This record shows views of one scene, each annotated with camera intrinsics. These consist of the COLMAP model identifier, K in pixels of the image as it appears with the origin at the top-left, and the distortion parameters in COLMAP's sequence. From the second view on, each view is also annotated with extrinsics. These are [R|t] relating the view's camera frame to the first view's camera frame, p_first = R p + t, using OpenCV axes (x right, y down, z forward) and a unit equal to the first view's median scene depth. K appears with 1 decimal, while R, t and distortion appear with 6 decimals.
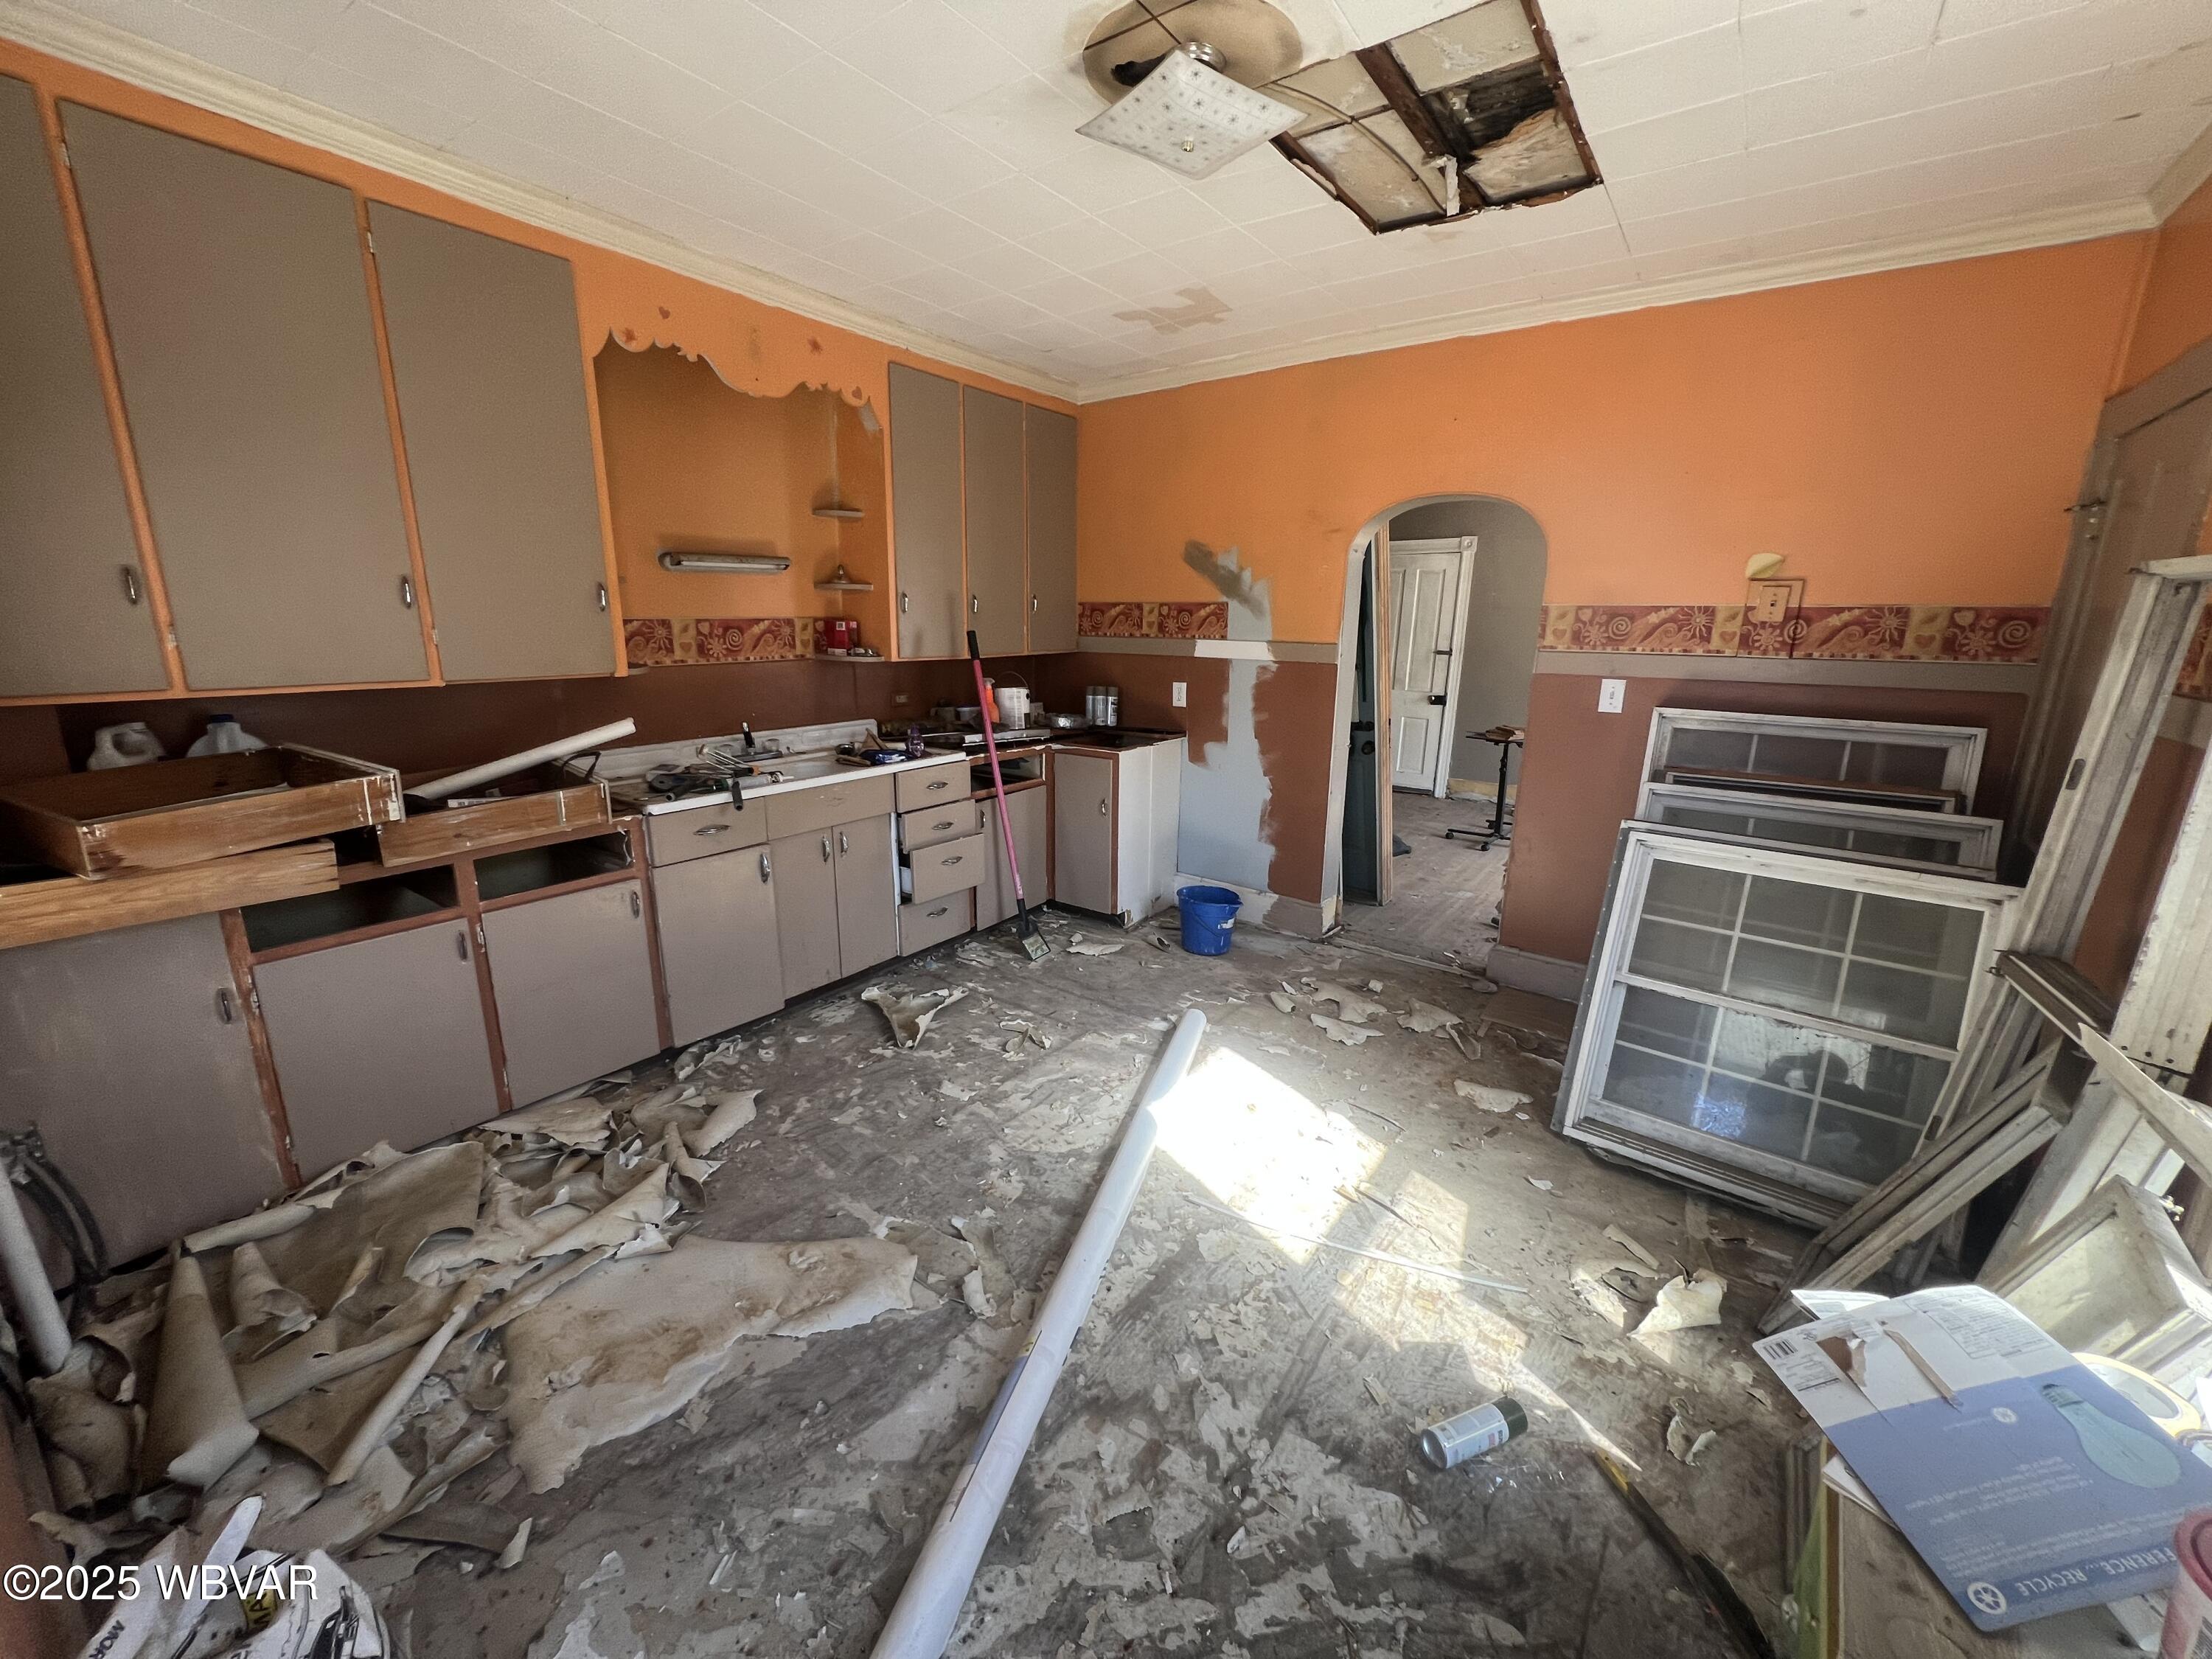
lens RADIAL K [[883.5, 0, 1099.1], [0, 883.5, 827.5], [0, 0, 1]] dist [0.000872, -0.000648]
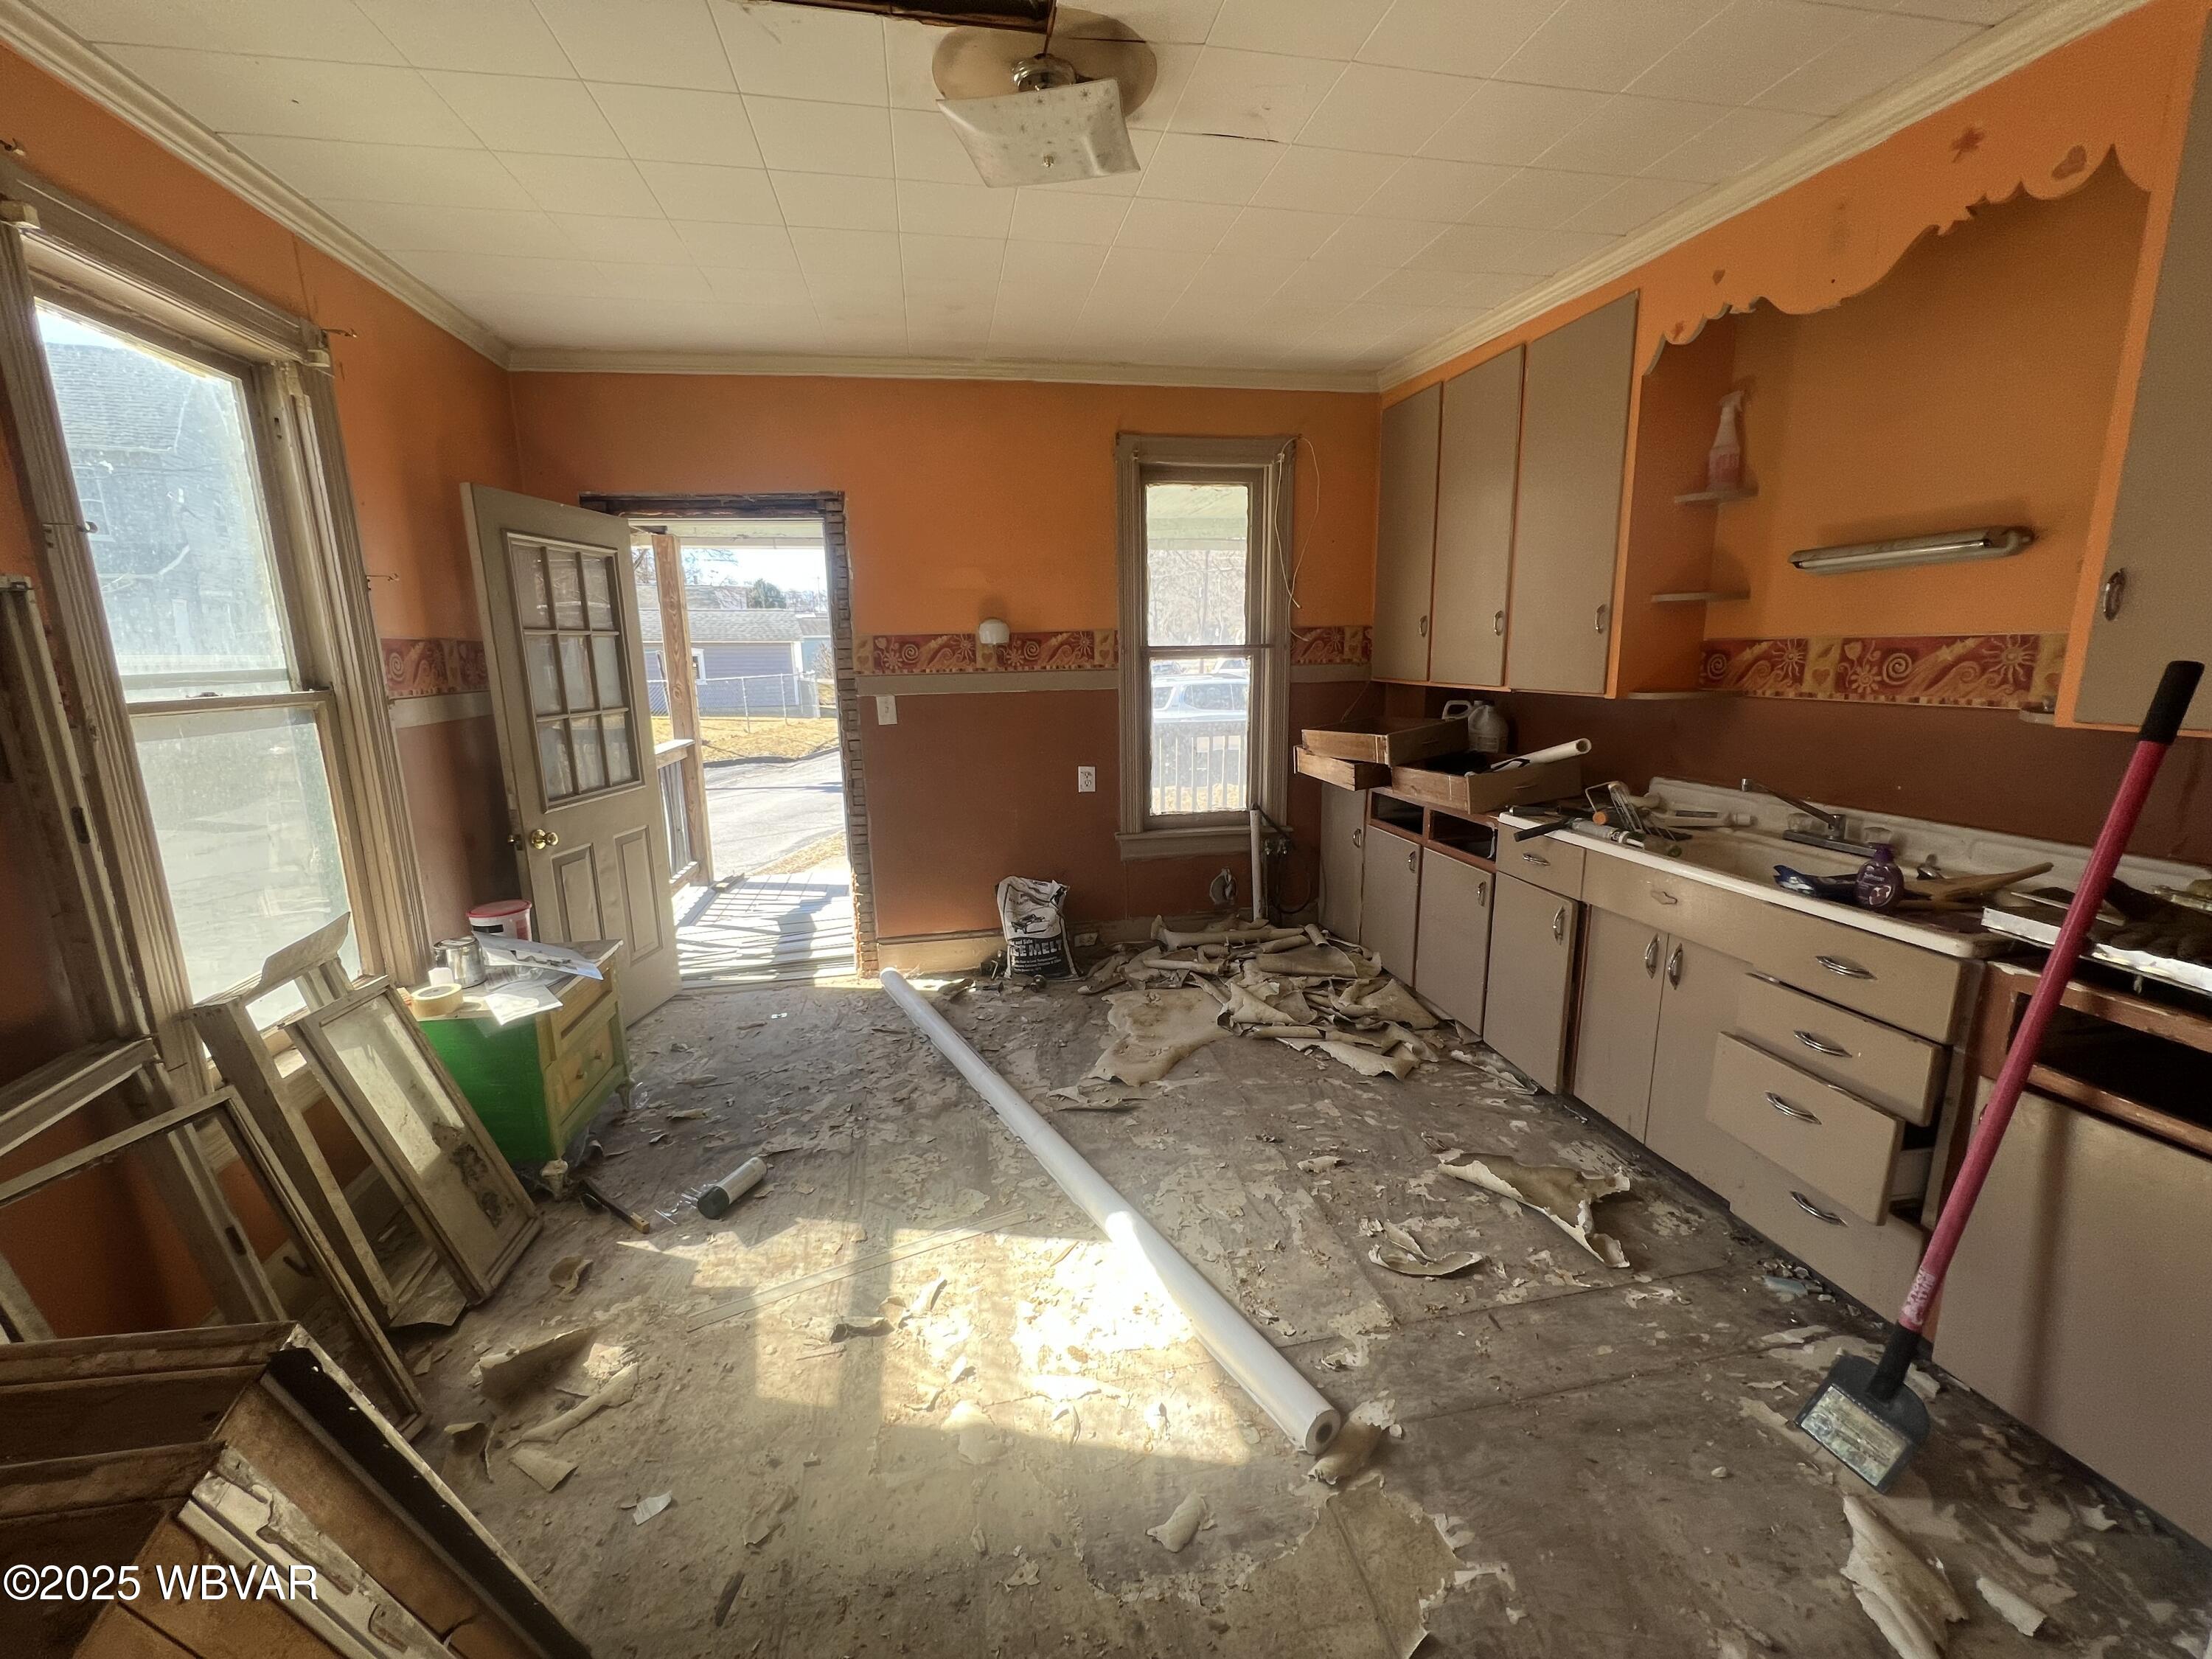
lens RADIAL K [[883.5, 0, 1106.7], [0, 883.5, 833.7], [0, 0, 1]] dist [0.000872, -0.000648]
pose [[-0.681641, 0.148774, -0.716401, 0.583483], [-0.166007, 0.922131, 0.349450, -0.289978], [0.712605, 0.357127, -0.603865, 1.278648]]
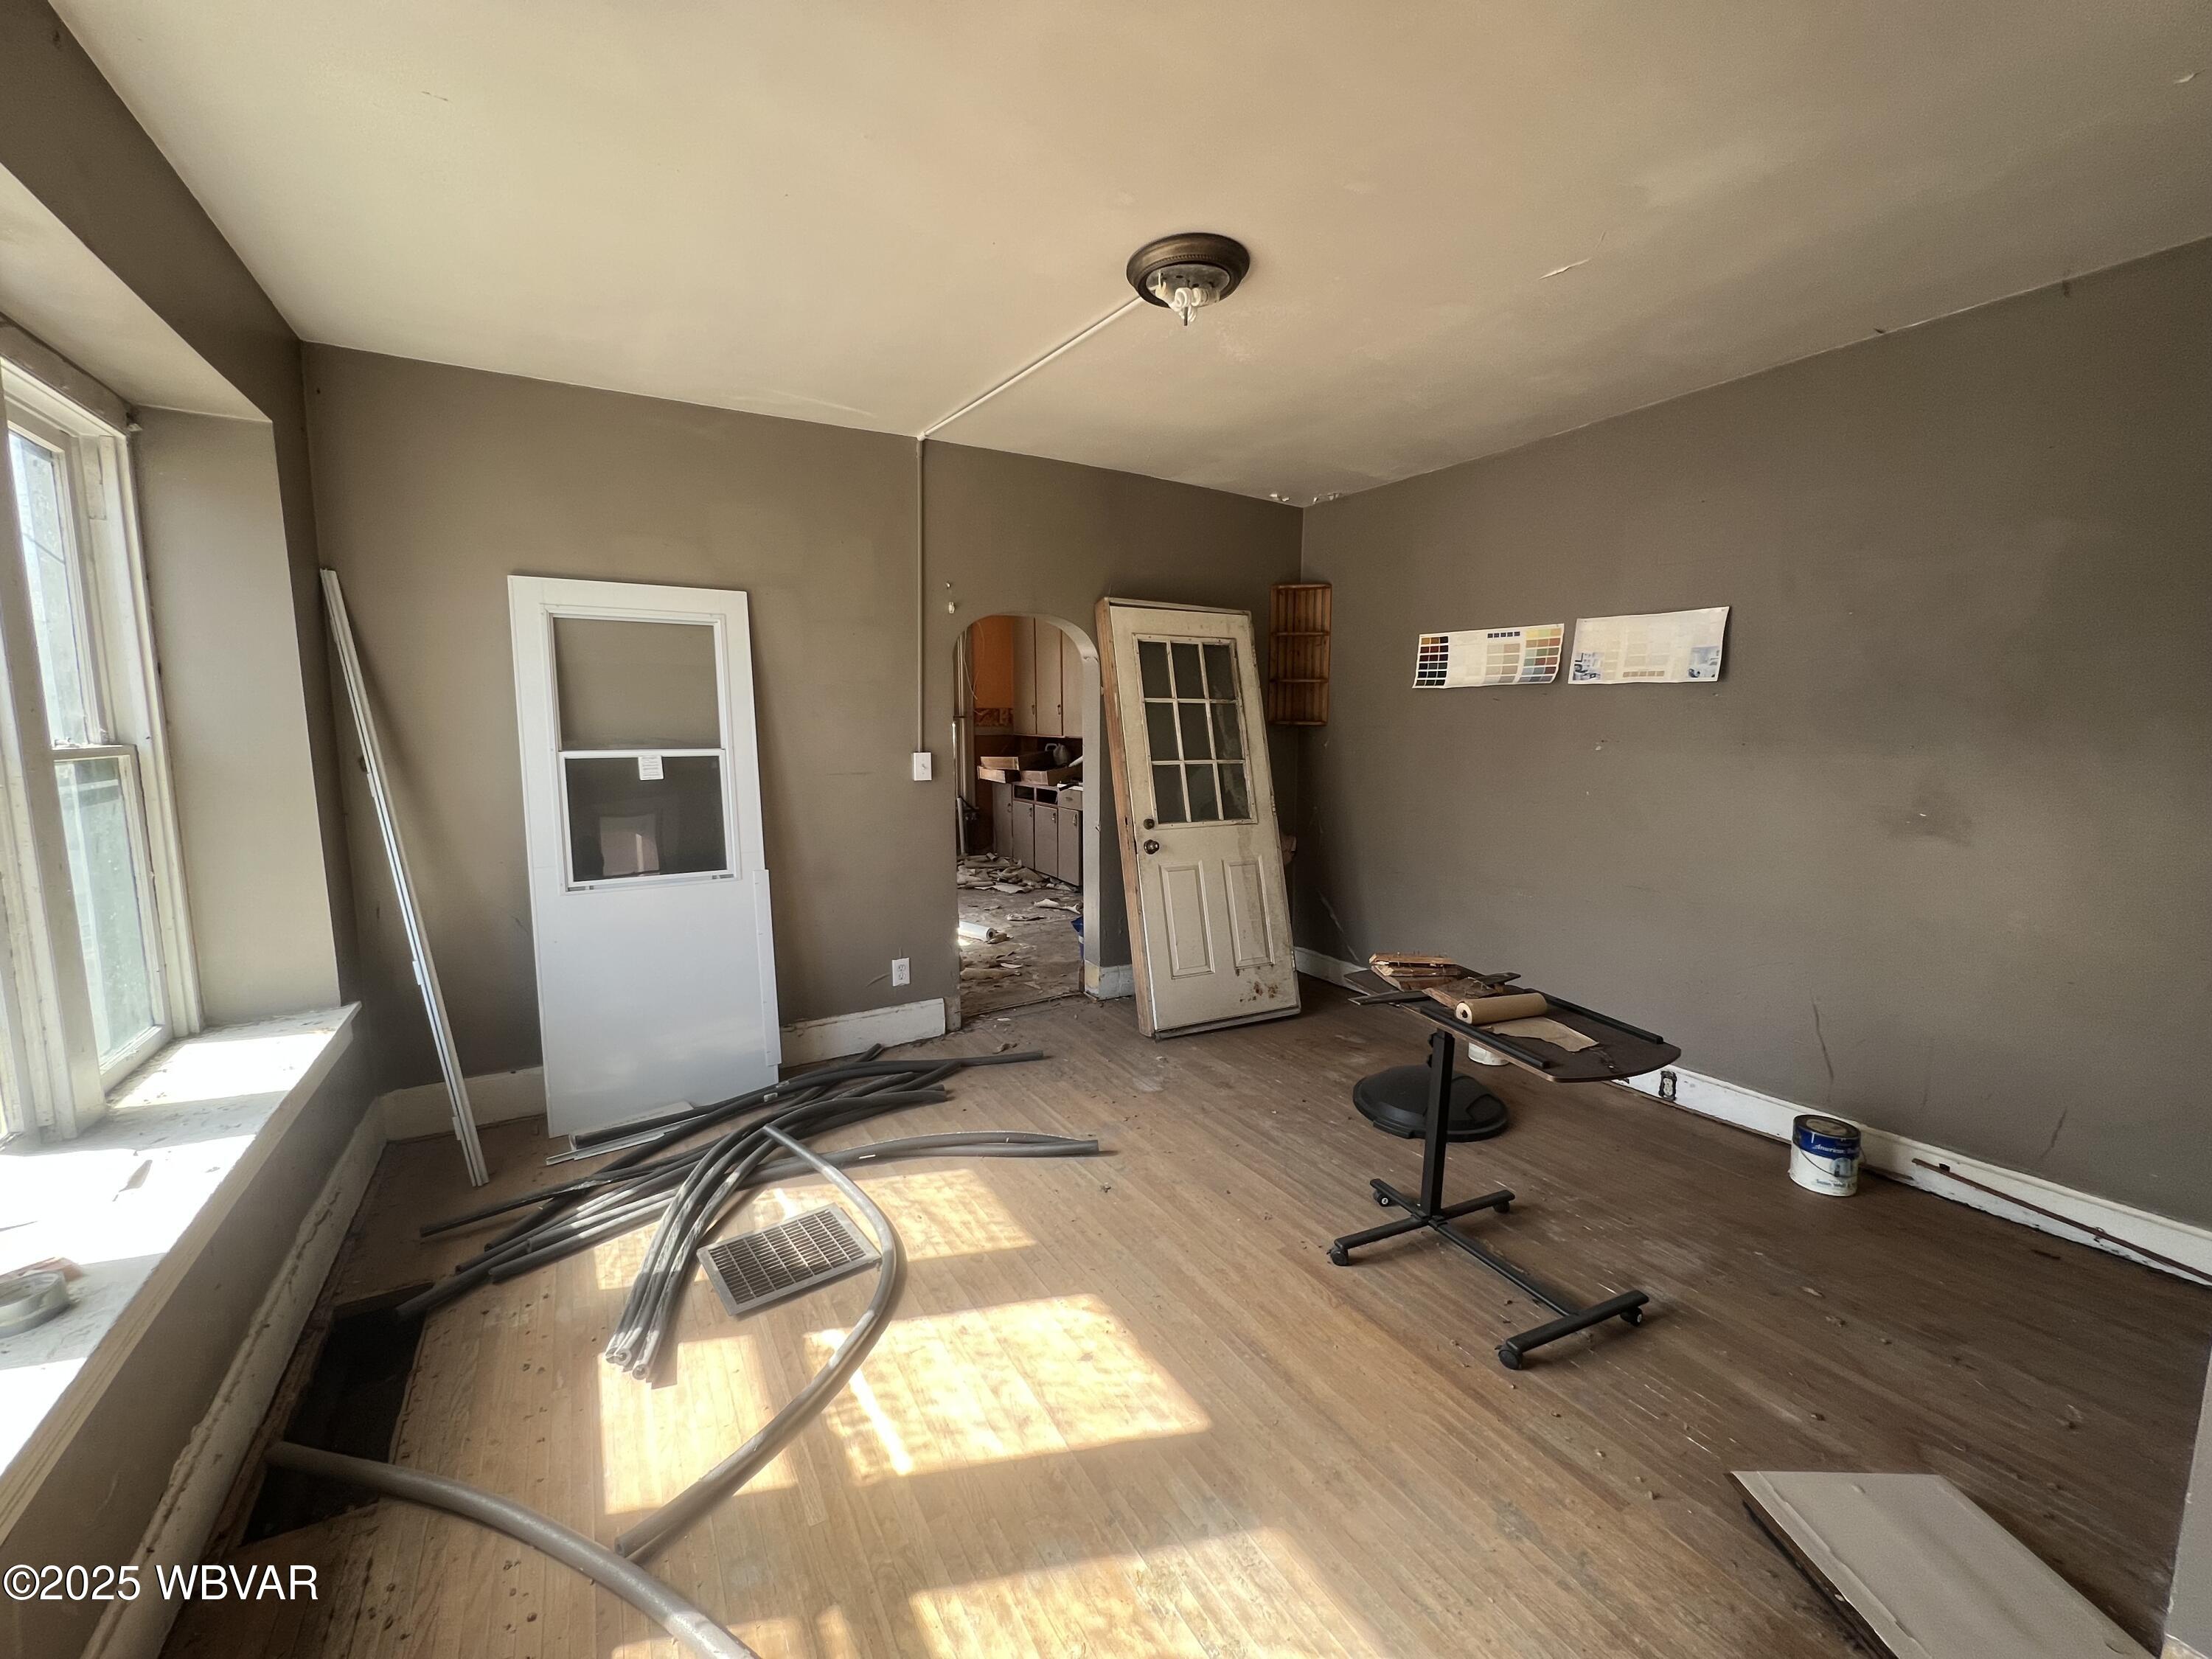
lens RADIAL K [[883.5, 0, 1118.0], [0, 883.5, 827.7], [0, 0, 1]] dist [0.000872, -0.000648]
pose [[-0.387972, 0.102770, -0.915923, 1.896401], [-0.220677, 0.954501, 0.200574, -0.470884], [0.894863, 0.279940, -0.347641, 2.098941]]
